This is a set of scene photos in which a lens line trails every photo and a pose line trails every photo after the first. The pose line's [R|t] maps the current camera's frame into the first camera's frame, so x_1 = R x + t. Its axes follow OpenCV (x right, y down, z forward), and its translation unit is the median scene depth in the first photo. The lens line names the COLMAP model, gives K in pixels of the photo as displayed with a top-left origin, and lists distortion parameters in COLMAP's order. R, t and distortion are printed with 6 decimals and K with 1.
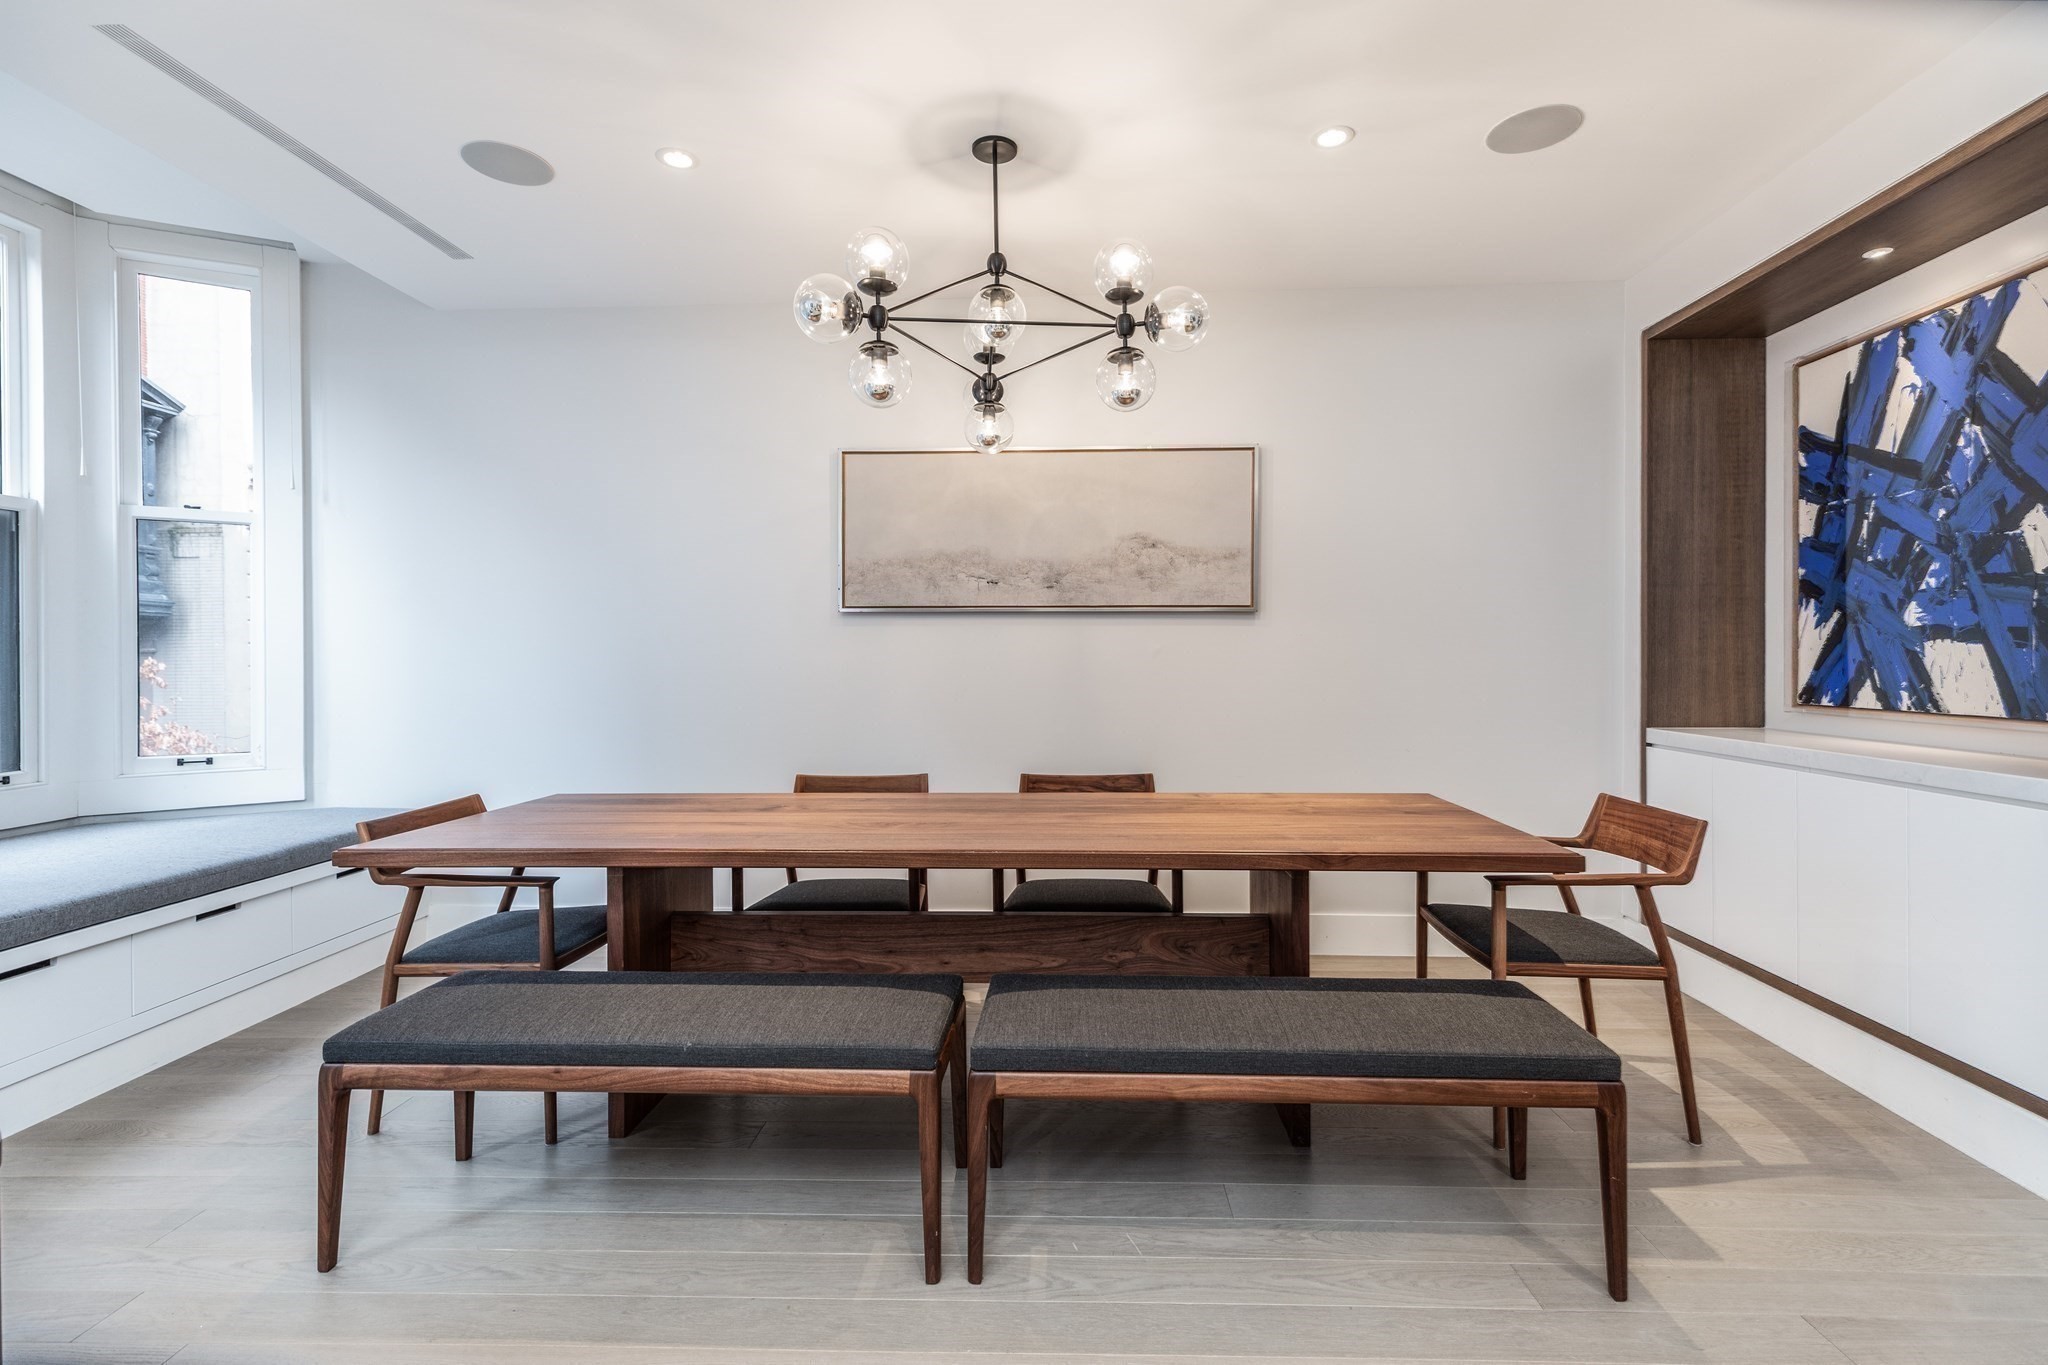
lens RADIAL K [[917.9, 0, 1023.4], [0, 917.9, 674.2], [0, 0, 1]] dist [0.000224, -0.000406]
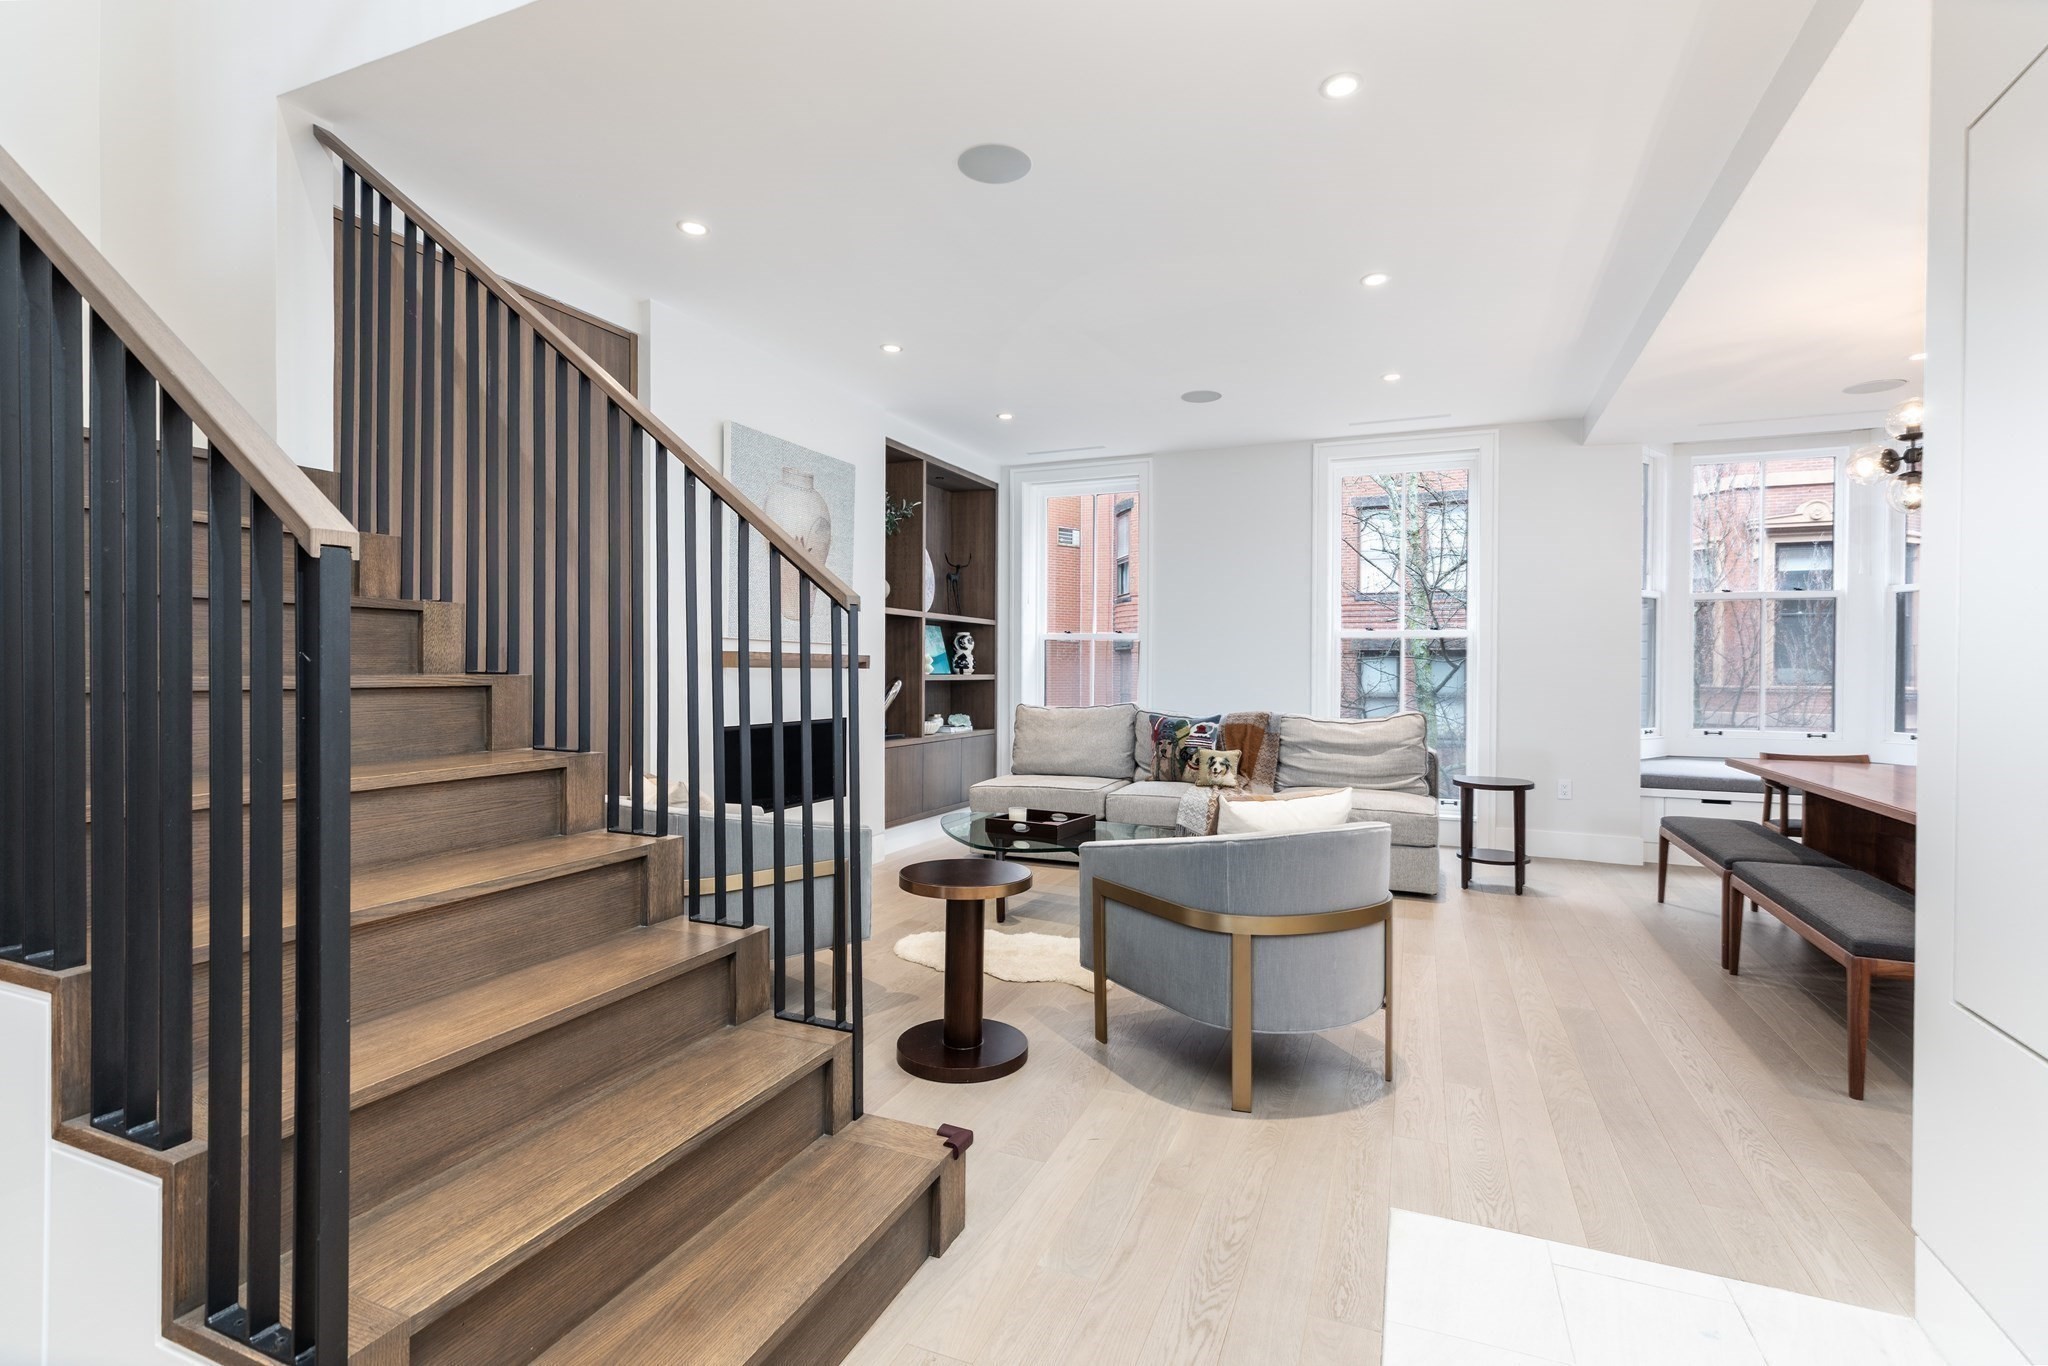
lens RADIAL K [[944.3, 0, 1039.6], [0, 944.3, 678.4], [0, 0, 1]] dist [0.008552, 0.000219]
pose [[-0.343197, 0.009692, -0.939213, 1.620829], [-0.020298, 0.999637, 0.017733, -0.009539], [0.939044, 0.025150, -0.342876, 0.154424]]
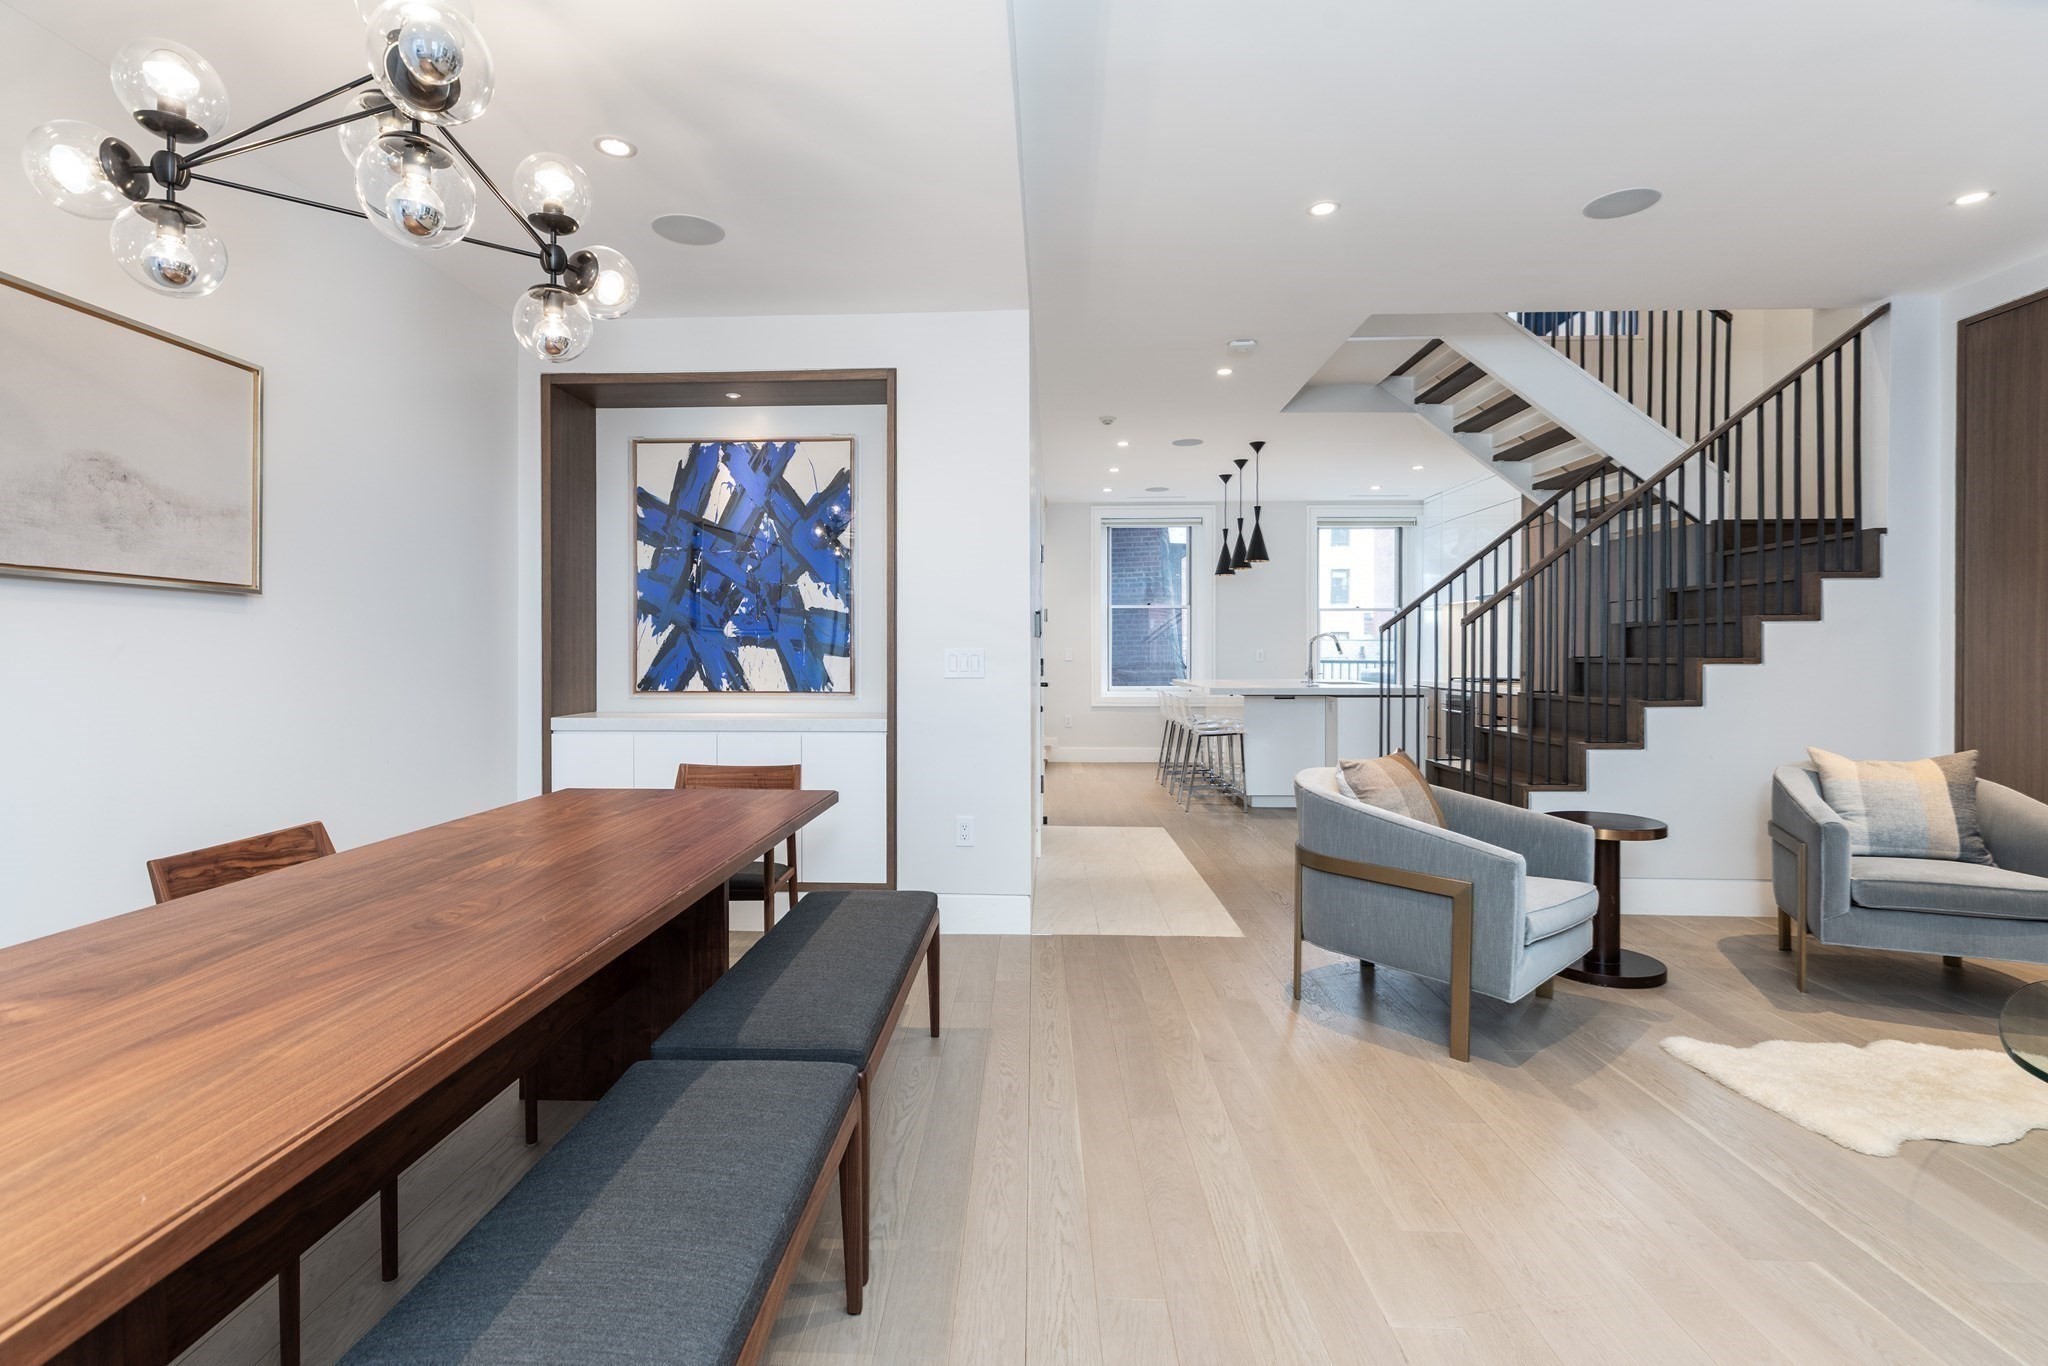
lens RADIAL K [[984.2, 0, 1019.8], [0, 984.2, 671.7], [0, 0, 1]] dist [0.020115, 0.000117]
pose [[-0.017329, -0.015839, 0.999724, -0.731156], [0.019392, 0.999681, 0.016174, -0.010785], [-0.999662, 0.019667, -0.017016, 0.541833]]
